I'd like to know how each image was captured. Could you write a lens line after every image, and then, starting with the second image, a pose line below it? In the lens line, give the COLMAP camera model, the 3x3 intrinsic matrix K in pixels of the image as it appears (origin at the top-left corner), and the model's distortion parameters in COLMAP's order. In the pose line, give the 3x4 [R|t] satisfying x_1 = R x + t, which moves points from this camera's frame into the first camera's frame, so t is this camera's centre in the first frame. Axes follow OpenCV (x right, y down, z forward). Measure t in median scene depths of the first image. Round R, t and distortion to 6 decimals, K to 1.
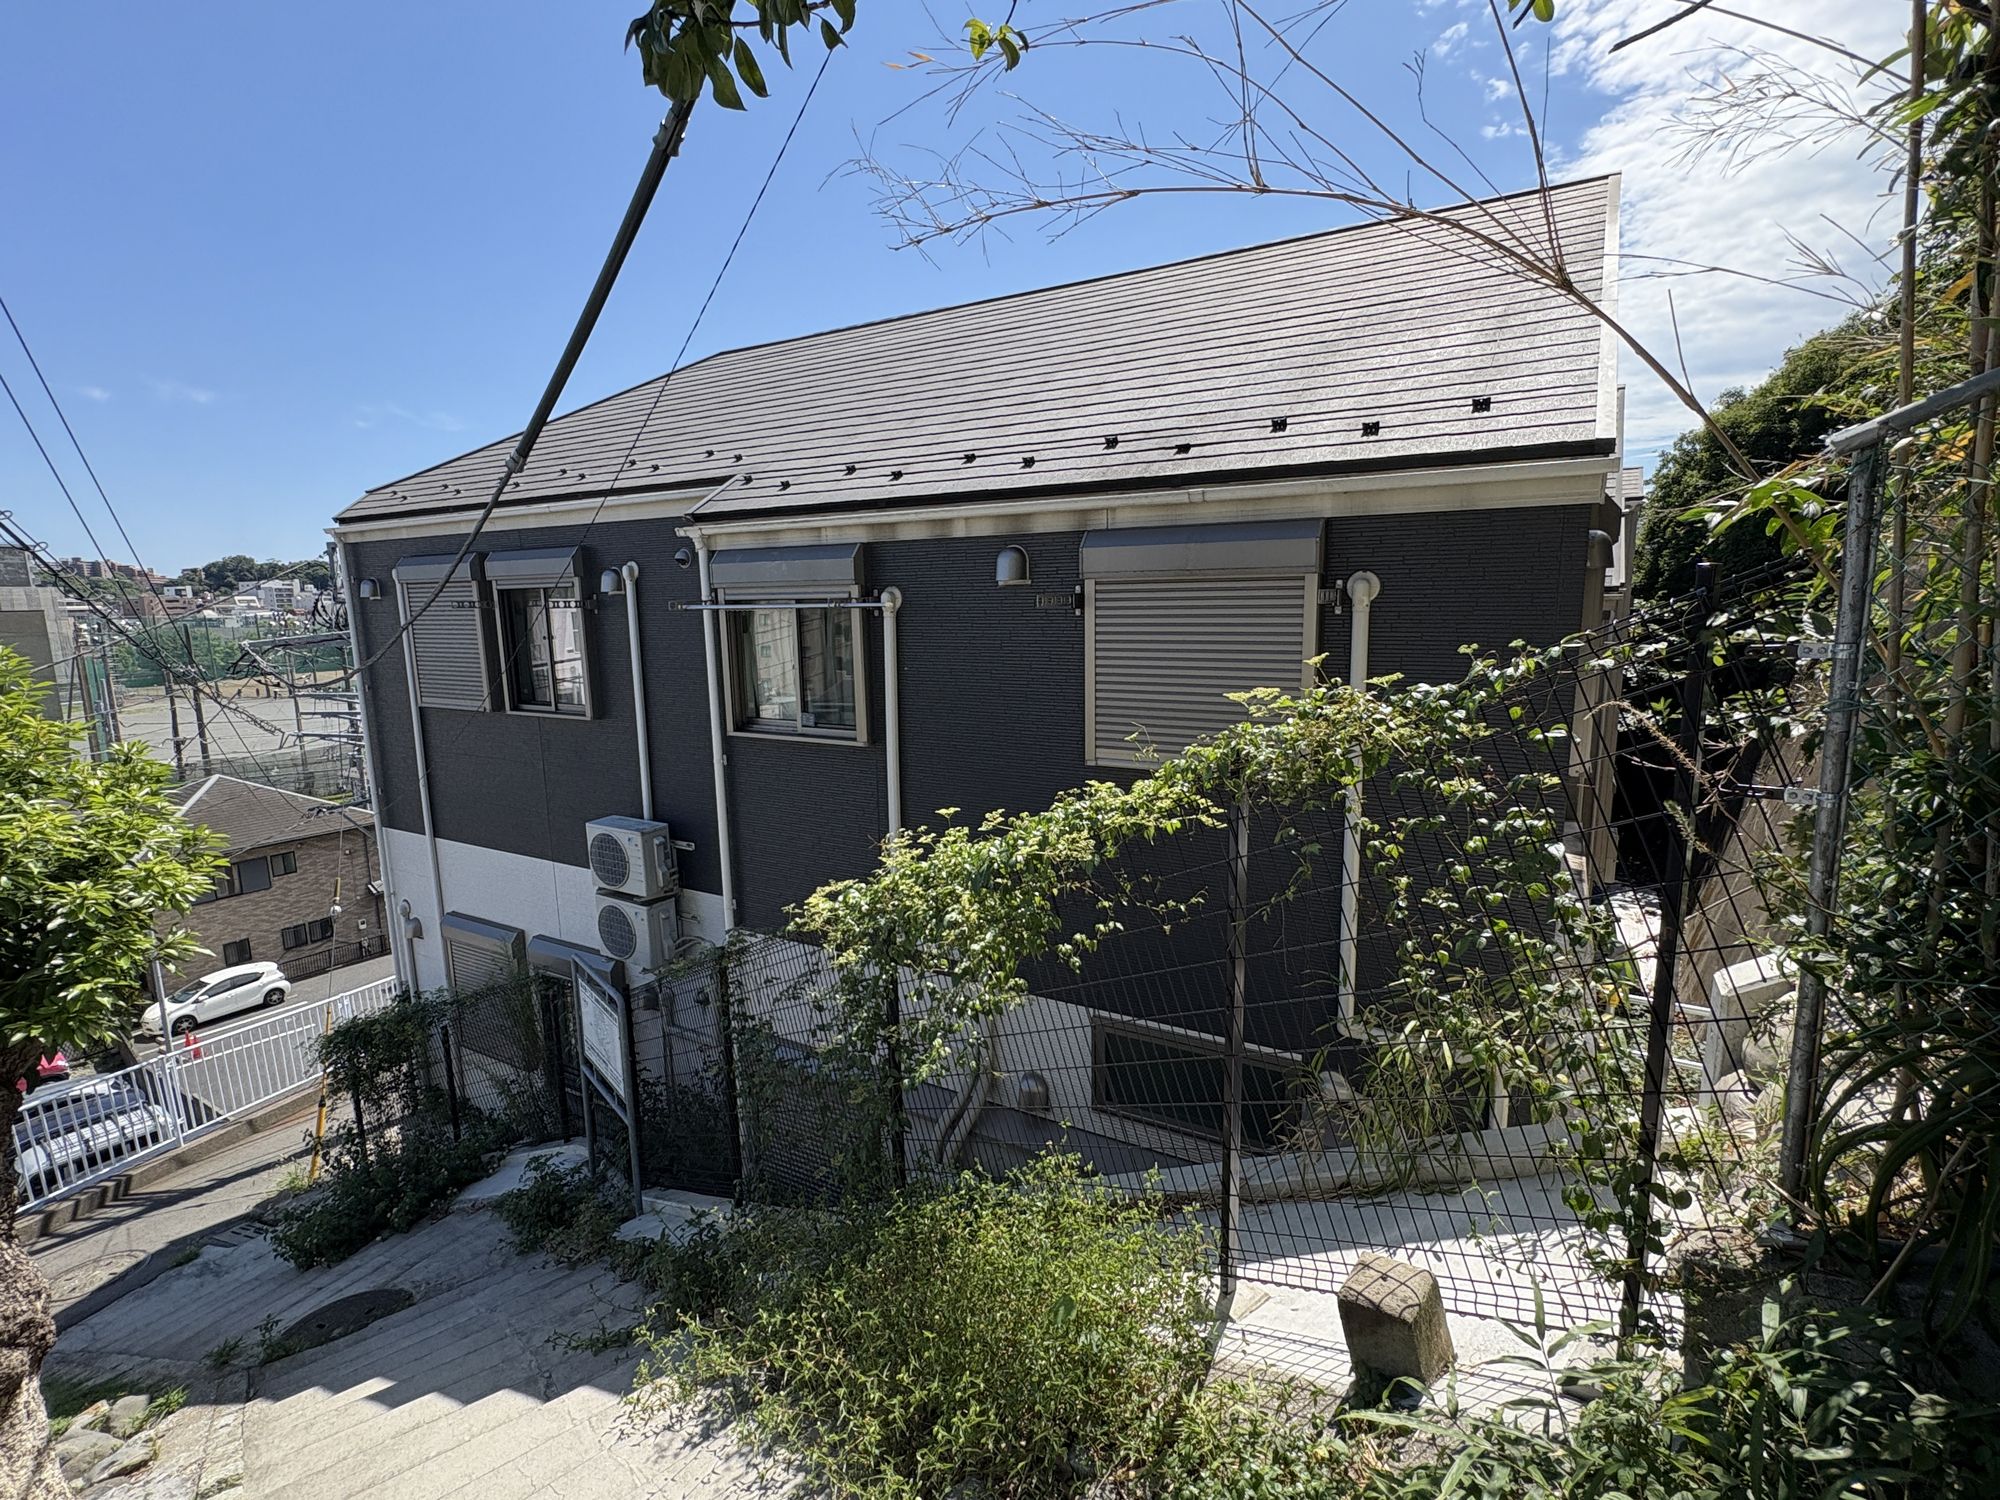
lens RADIAL K [[922.3, 0, 1000.0], [0, 922.3, 750.0], [0, 0, 1]] dist [-0.003274, -0.000972]
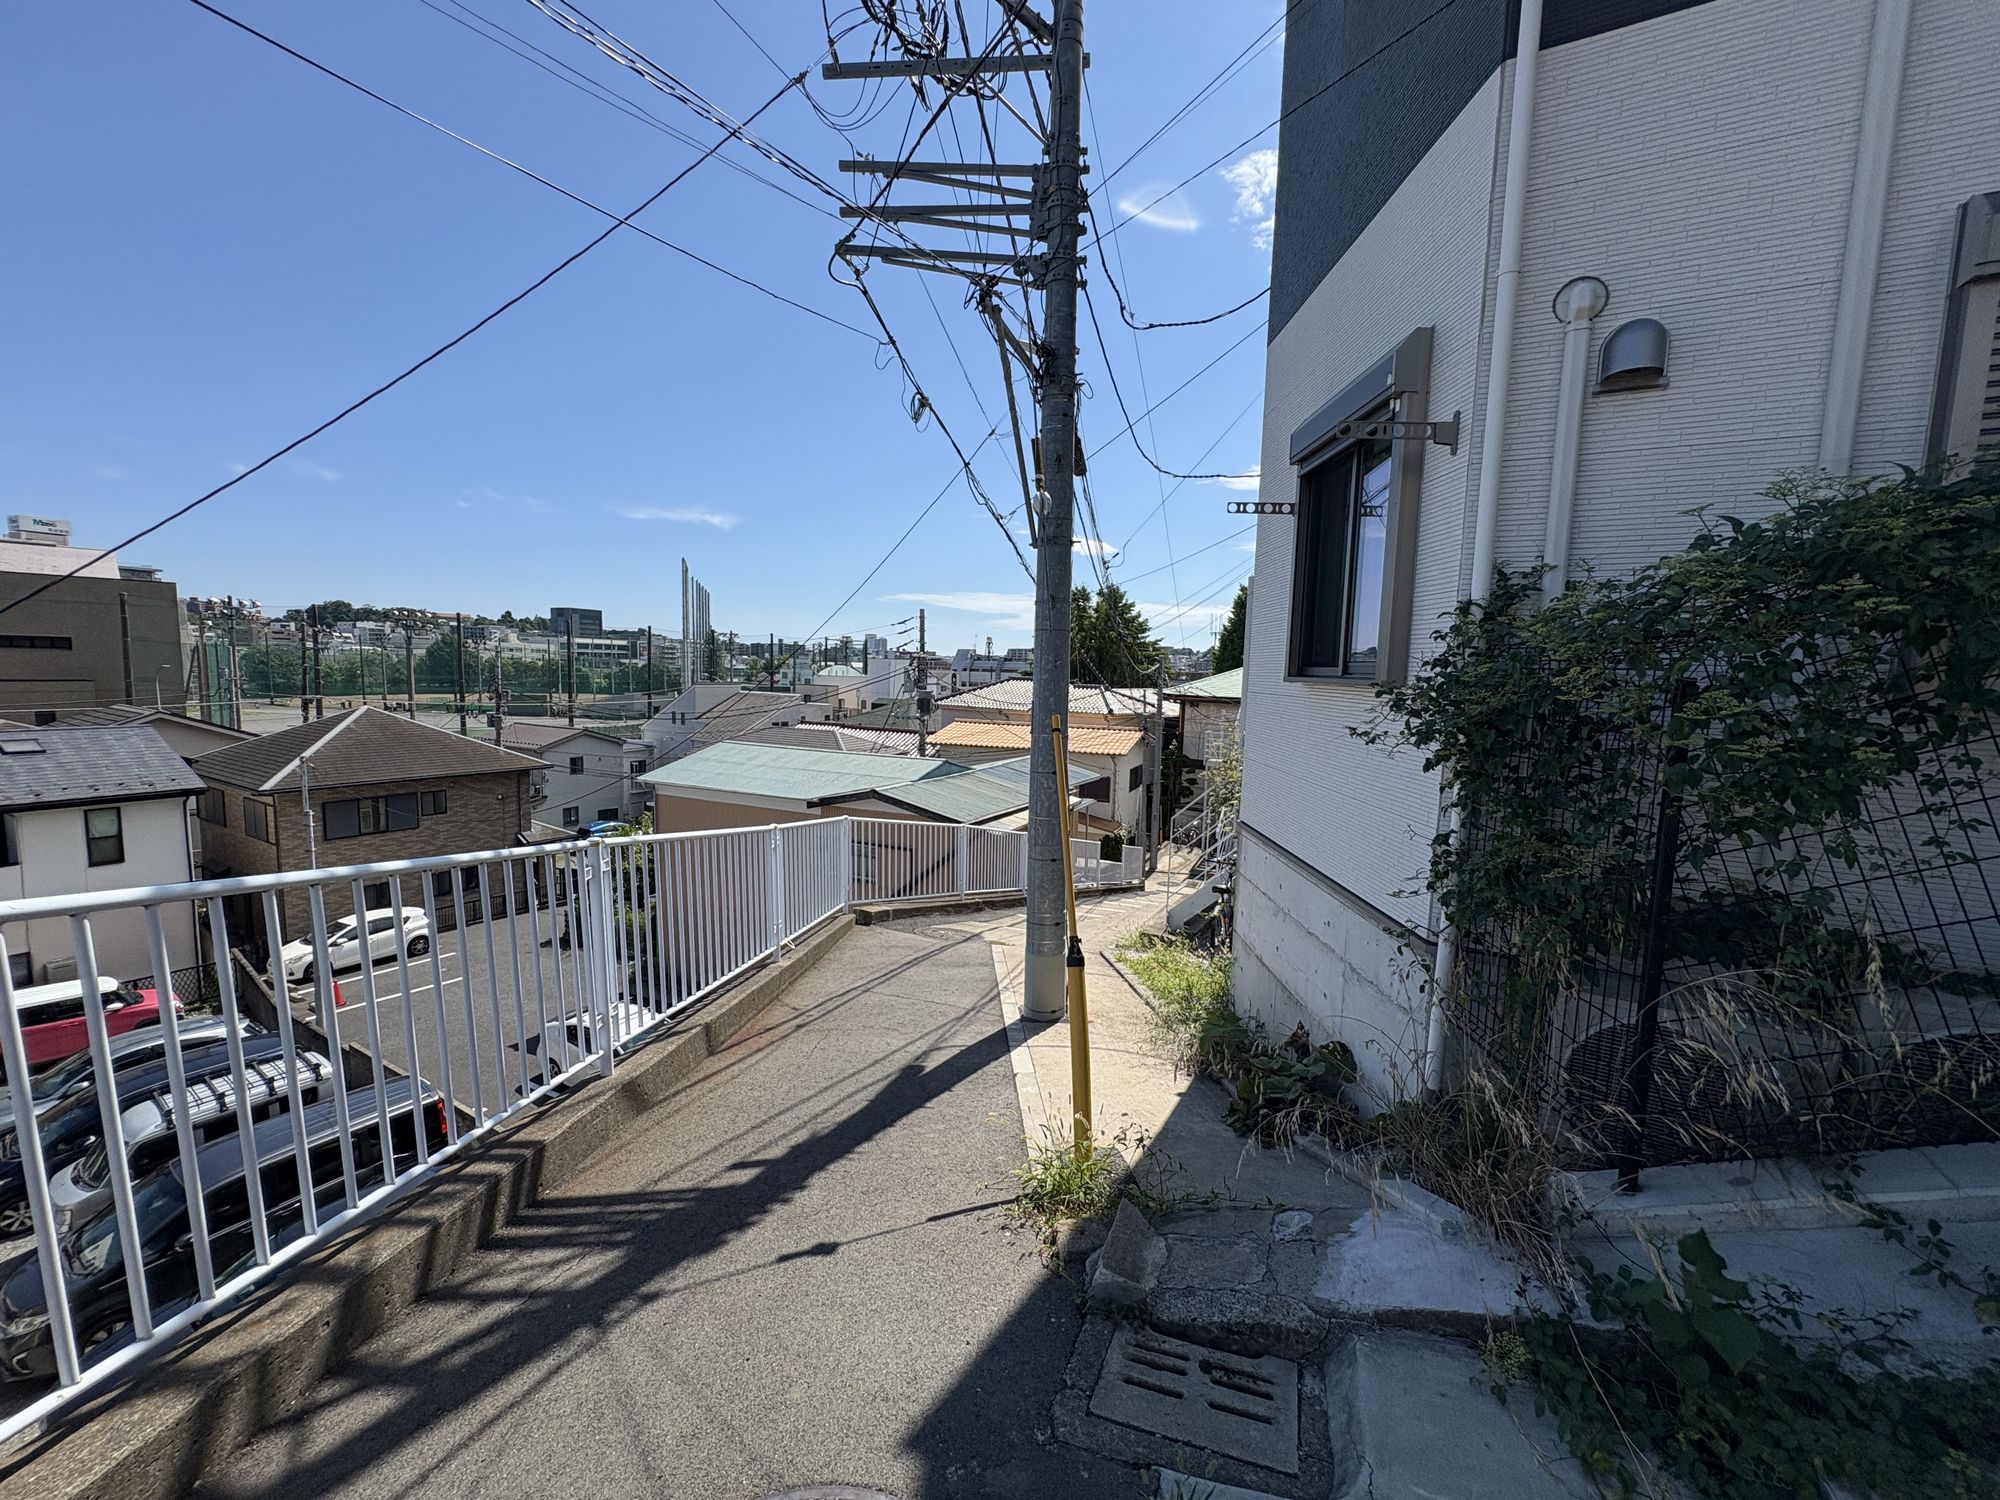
lens RADIAL K [[802.6, 0, 1000.0], [0, 802.6, 750.0], [0, 0, 1]] dist [0.000541, 0.000098]
pose [[0.998982, 0.044681, 0.006171, -0.294687], [-0.044228, 0.997197, -0.060351, 0.123320], [-0.008850, 0.060017, 0.998158, 0.260161]]
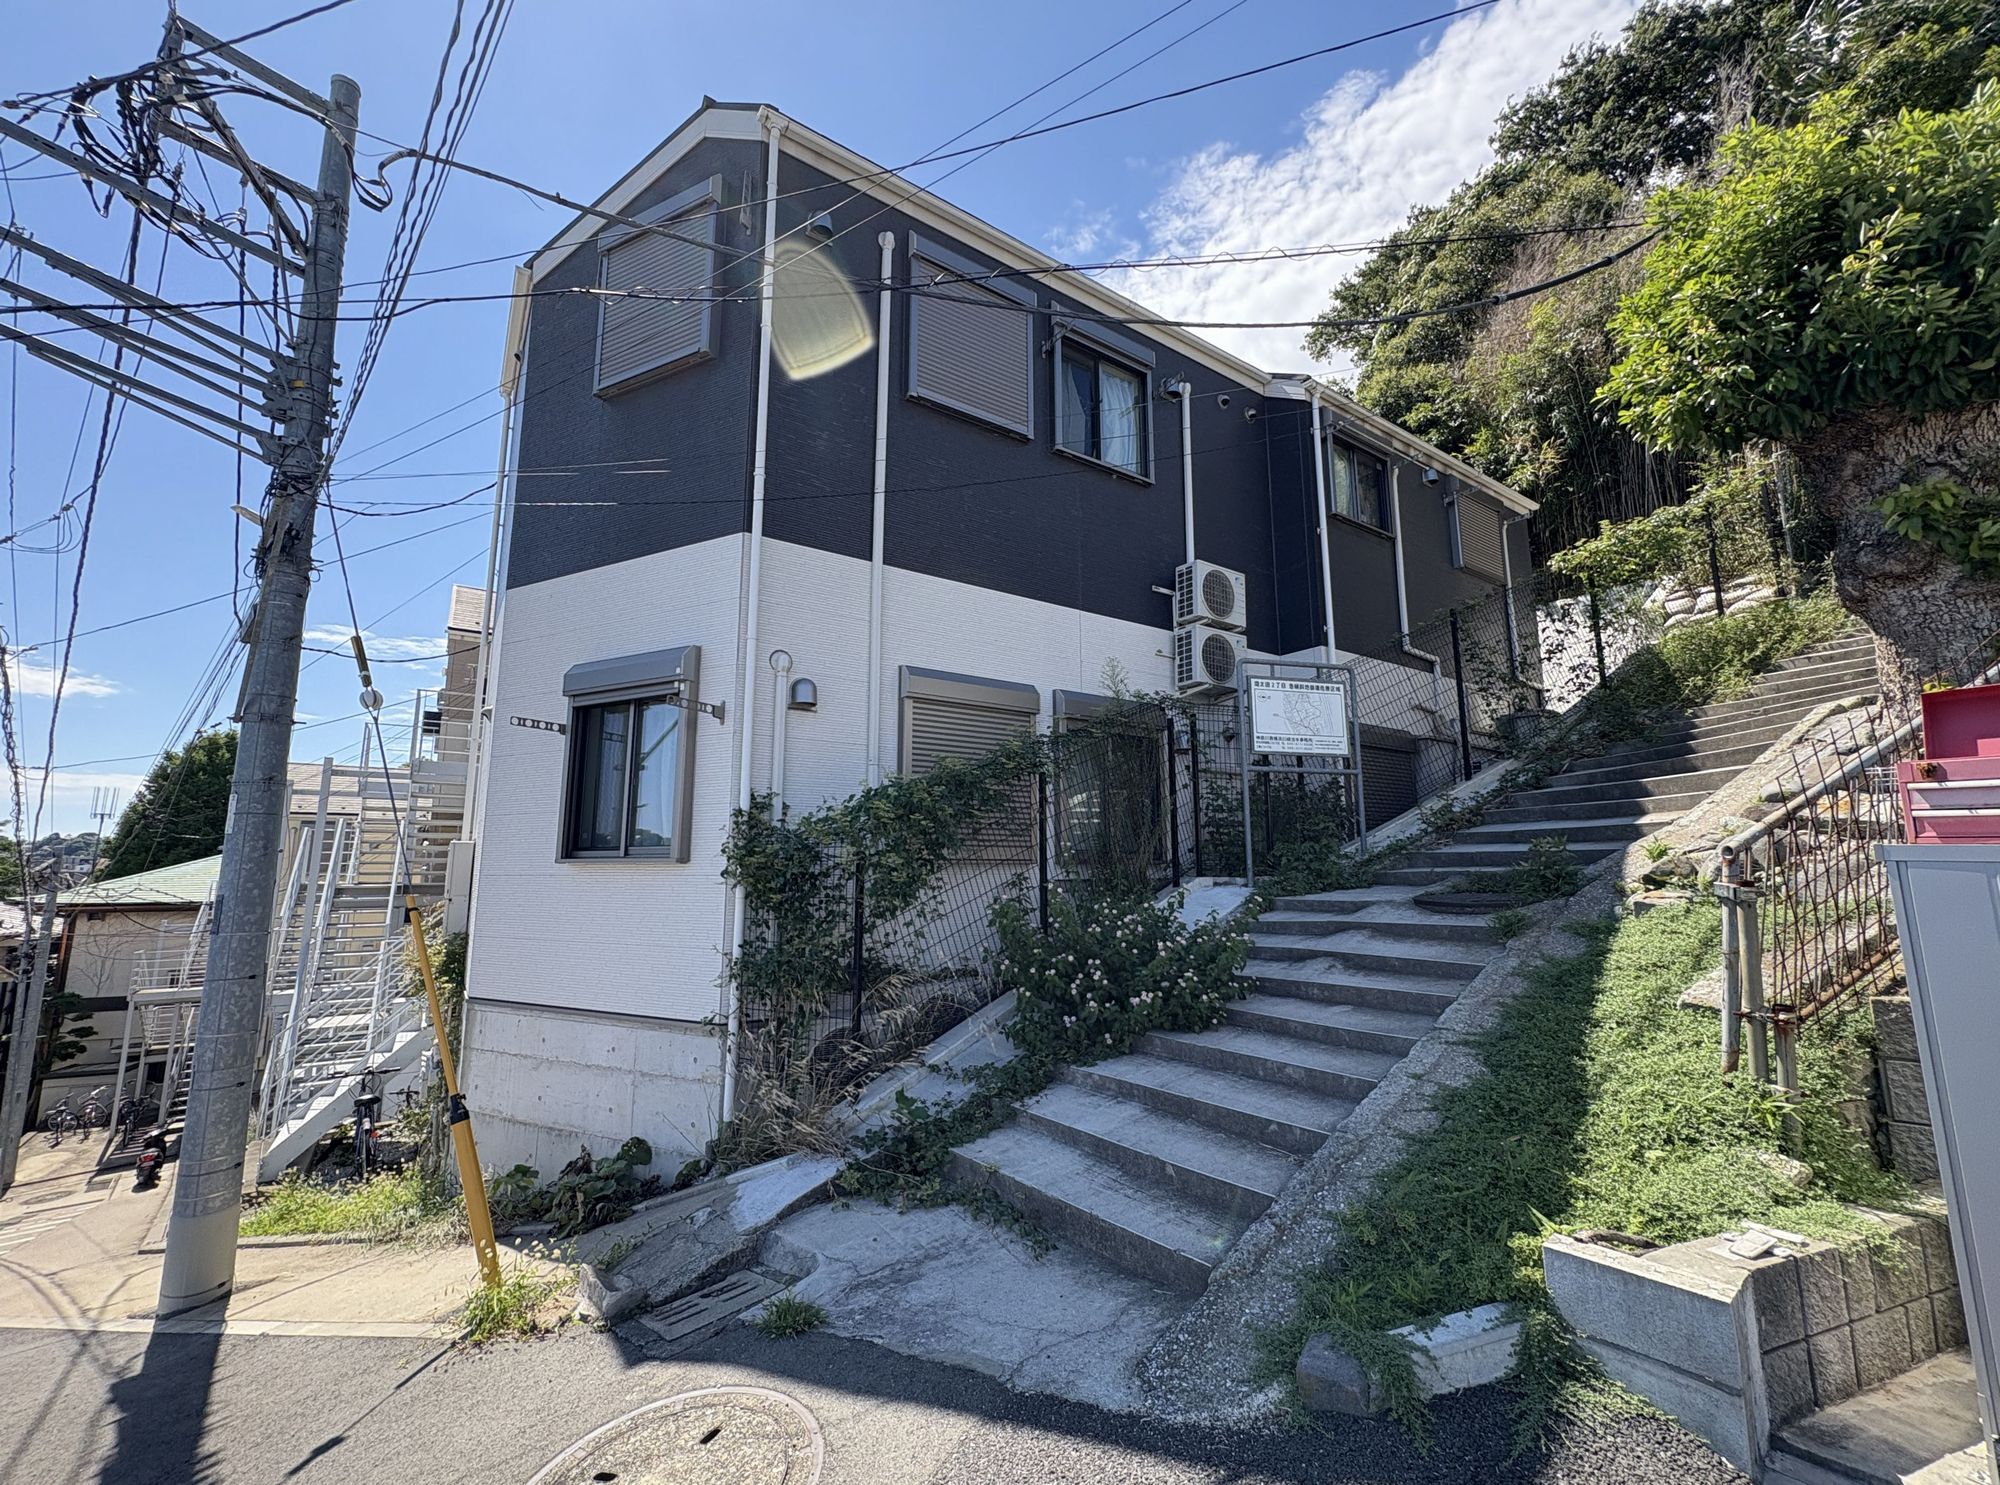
lens RADIAL K [[812.4, 0, 1000.0], [0, 812.4, 742.5], [0, 0, 1]] dist [-0.000025, 0.000366]
pose [[0.440296, 0.156338, 0.884137, -0.370315], [0.140371, 0.960629, -0.239767, 0.132211], [-0.886812, 0.229676, 0.401016, 0.234418]]
